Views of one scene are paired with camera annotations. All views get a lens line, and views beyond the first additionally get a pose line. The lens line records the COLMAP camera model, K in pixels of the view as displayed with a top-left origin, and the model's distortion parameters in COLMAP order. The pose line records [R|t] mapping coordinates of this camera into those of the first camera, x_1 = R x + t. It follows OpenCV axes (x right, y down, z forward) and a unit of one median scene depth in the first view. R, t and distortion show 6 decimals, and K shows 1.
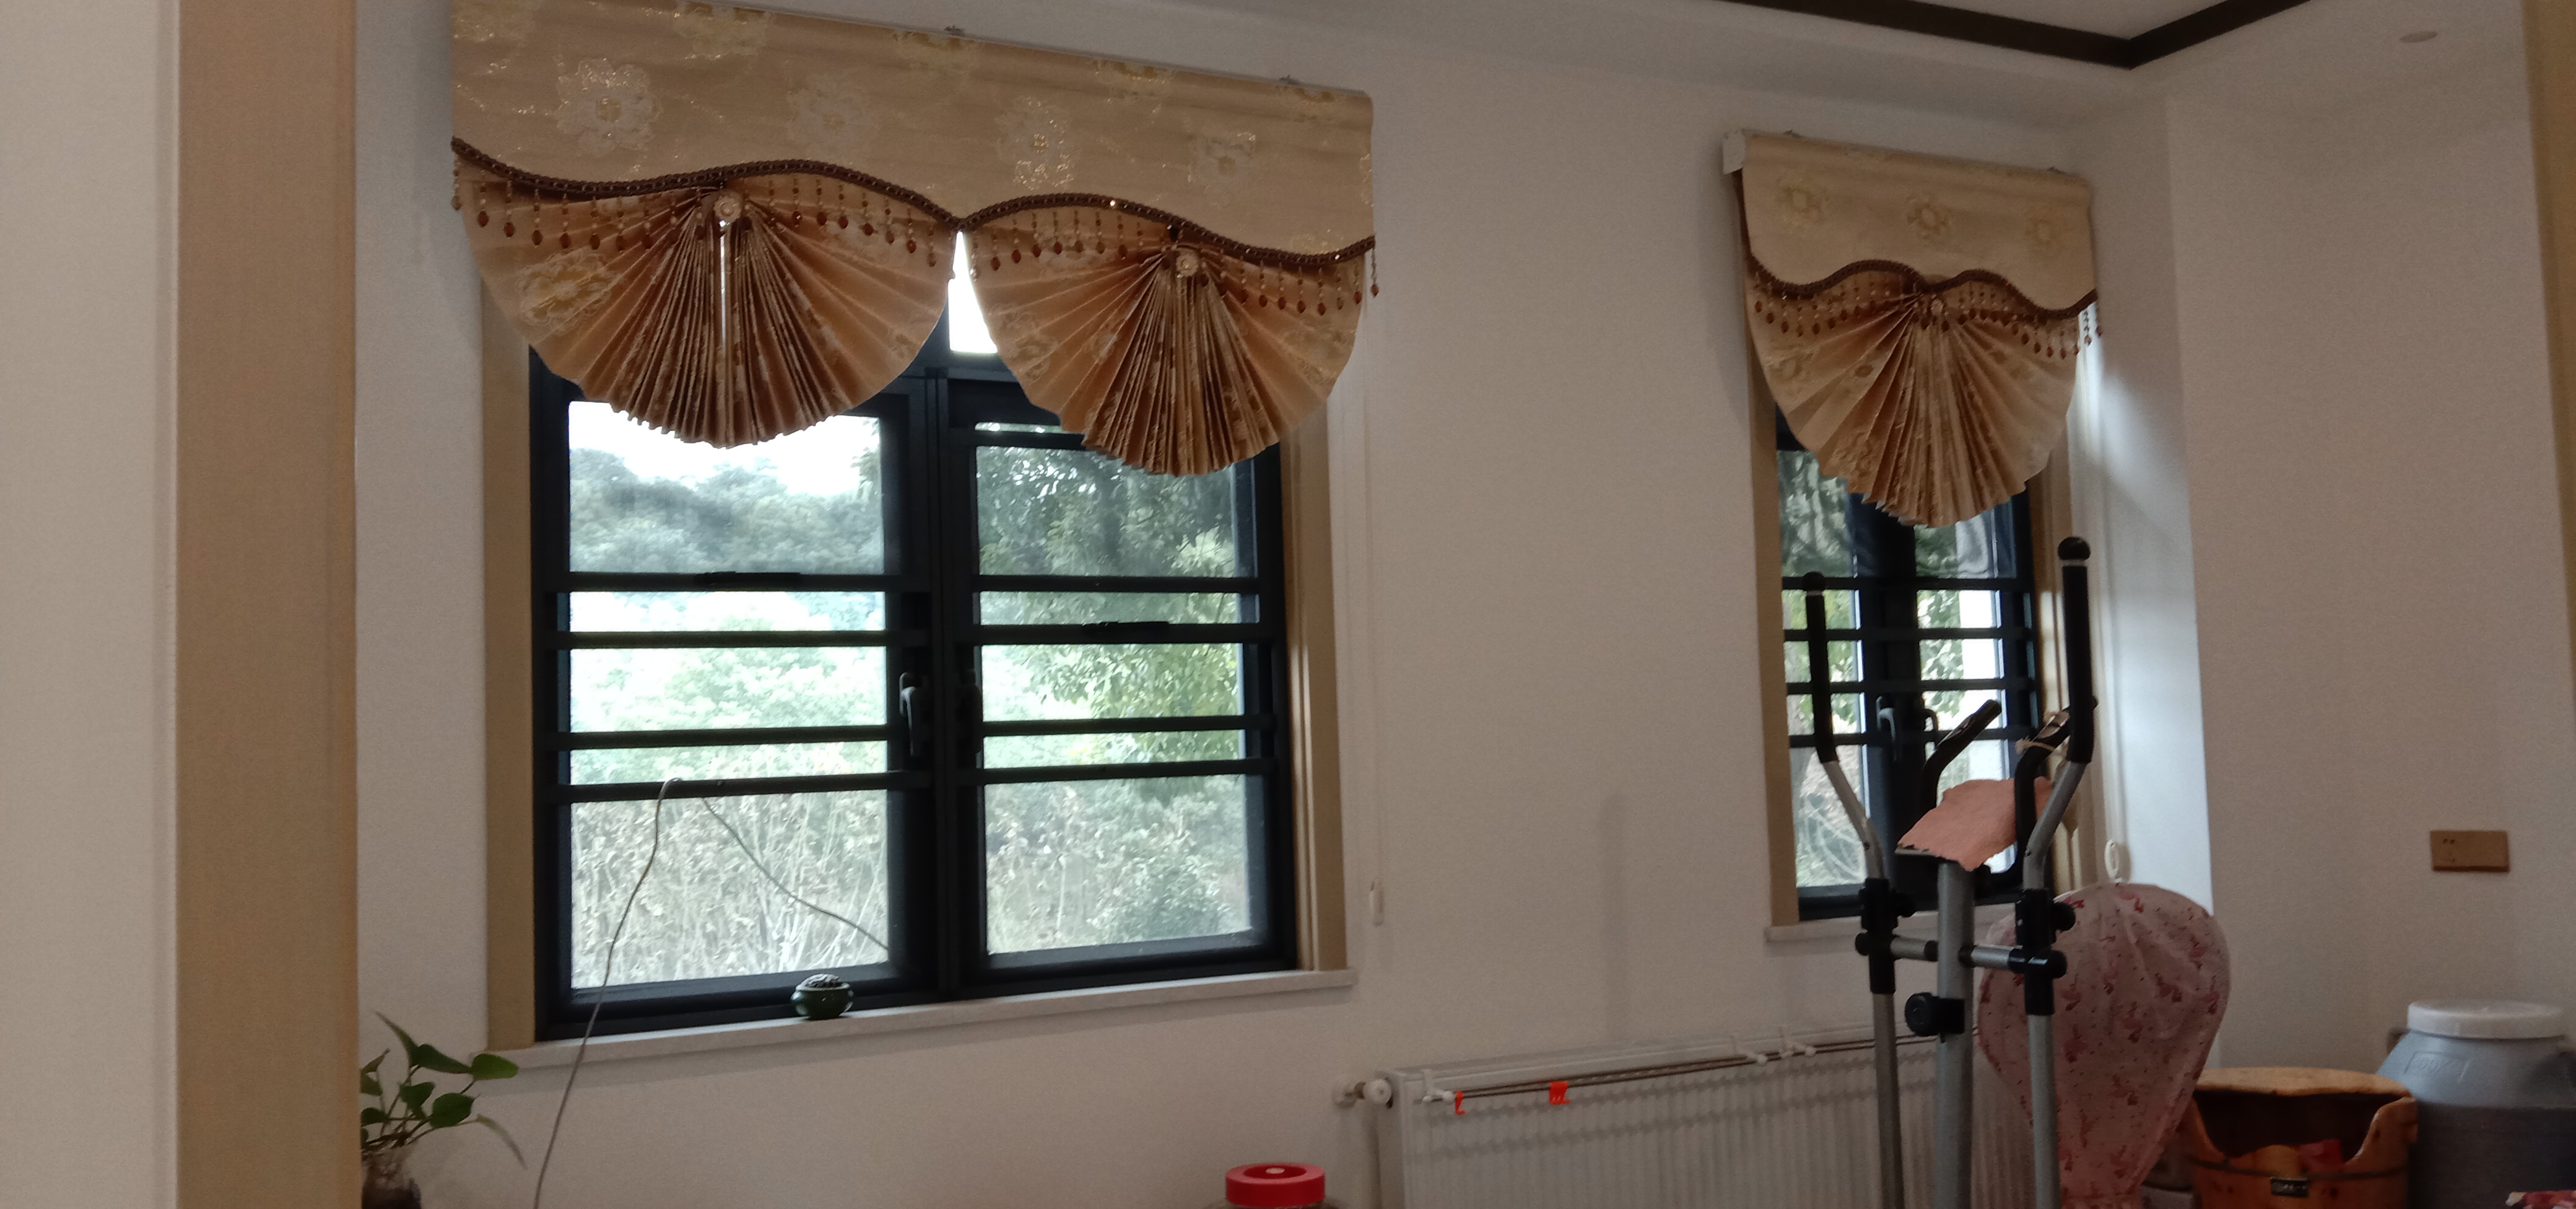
lens RADIAL K [[1939.2, 0, 1336.6], [0, 1939.2, 608.3], [0, 0, 1]] dist [0.042983, -0.090252]
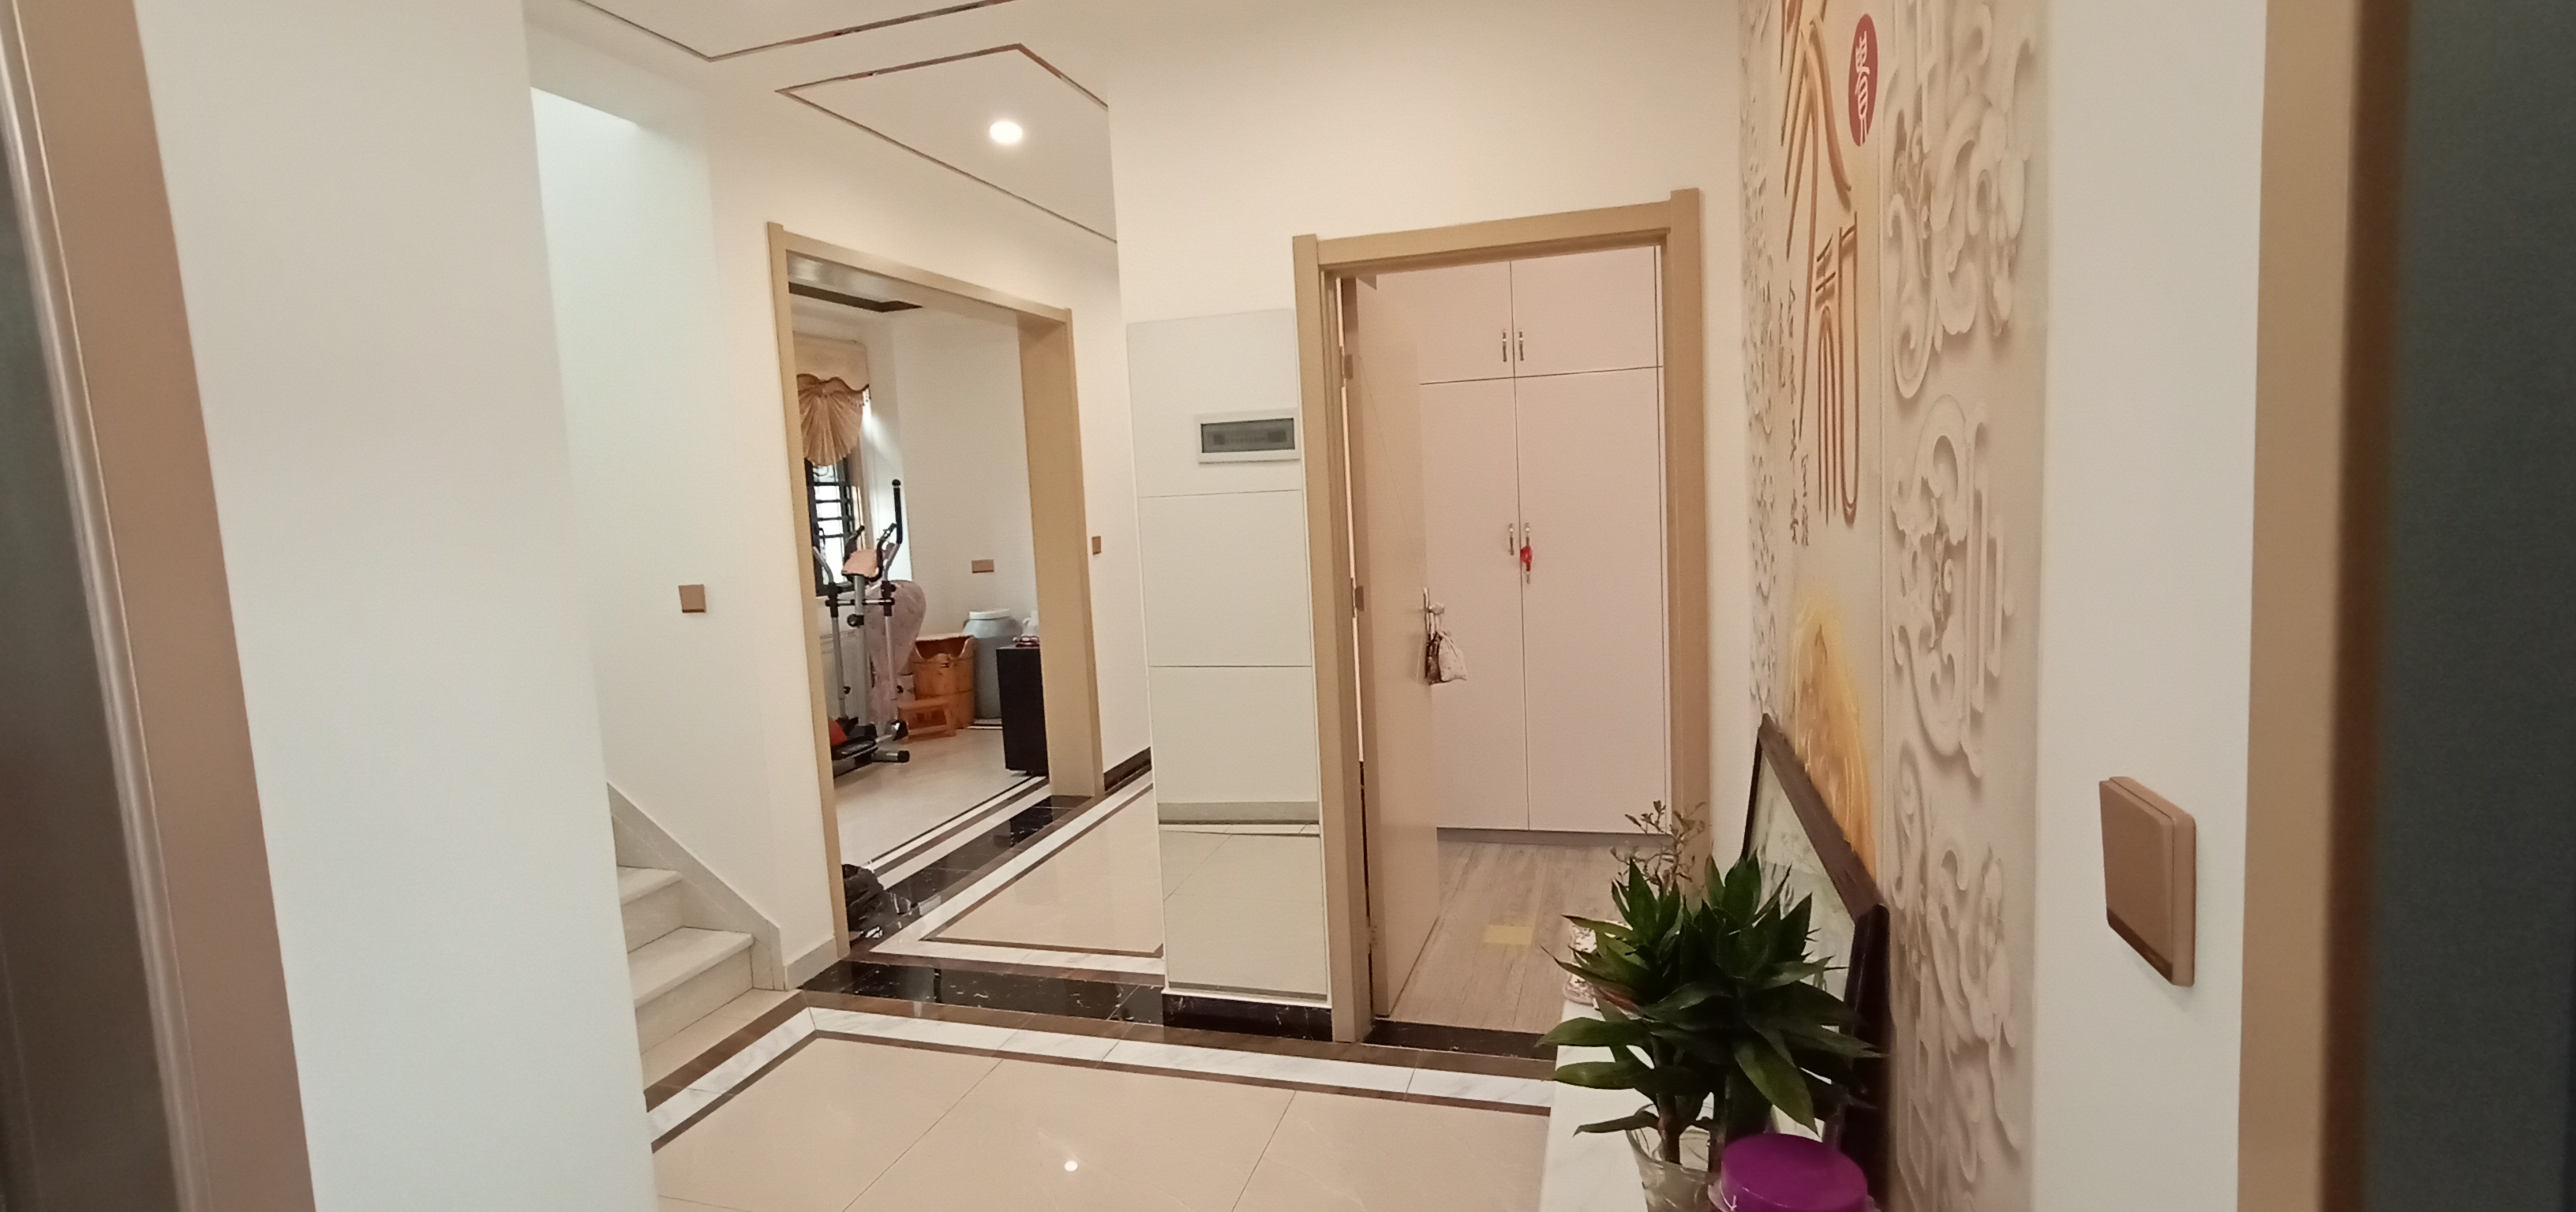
lens RADIAL K [[1152.8, 0, 1288.0], [0, 1152.8, 606.0], [0, 0, 1]] dist [-0.000109, 0.000263]
pose [[0.658356, -0.079204, 0.748528, -0.555710], [-0.016132, 0.992735, 0.119233, -0.050927], [-0.752534, -0.090573, 0.652296, -0.684949]]
